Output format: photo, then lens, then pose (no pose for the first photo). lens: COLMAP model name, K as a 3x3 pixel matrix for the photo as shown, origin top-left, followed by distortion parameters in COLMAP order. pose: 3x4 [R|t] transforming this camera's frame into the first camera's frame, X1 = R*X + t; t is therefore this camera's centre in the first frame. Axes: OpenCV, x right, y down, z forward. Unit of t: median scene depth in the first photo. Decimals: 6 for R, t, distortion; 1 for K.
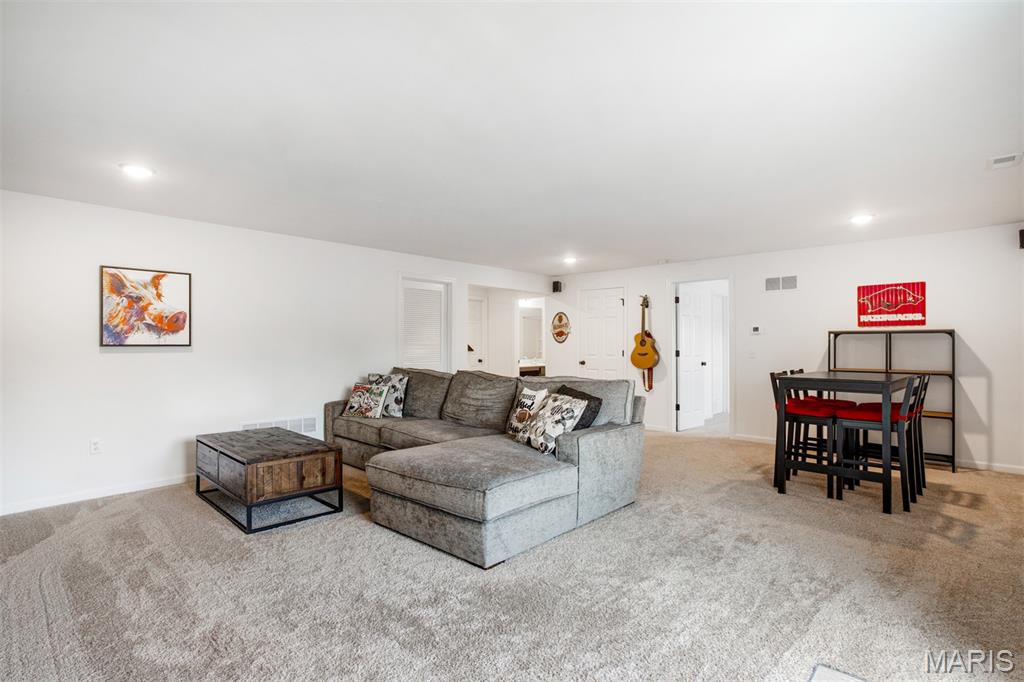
lens RADIAL K [[516.2, 0, 506.6], [0, 516.2, 343.4], [0, 0, 1]] dist [-0.018082, 0.006177]
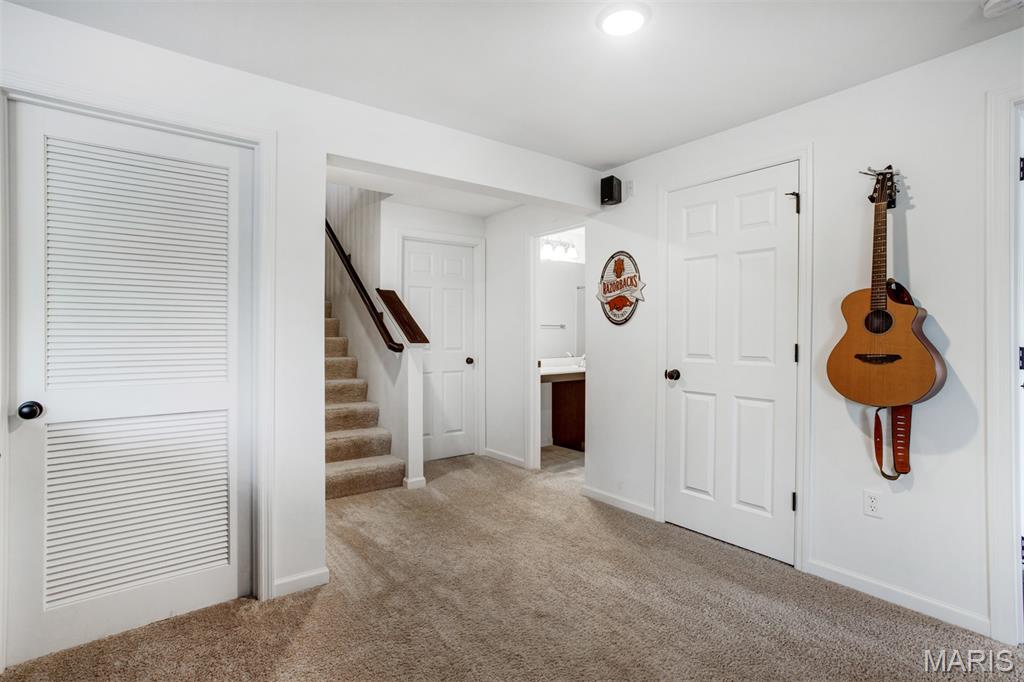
lens RADIAL K [[516.2, 0, 505.5], [0, 516.2, 339.2], [0, 0, 1]] dist [-0.018082, 0.006177]
pose [[0.983067, 0.002265, -0.183233, 0.105217], [0.000602, 0.999878, 0.015592, 0.004670], [0.183246, -0.015438, 0.982946, 0.665402]]
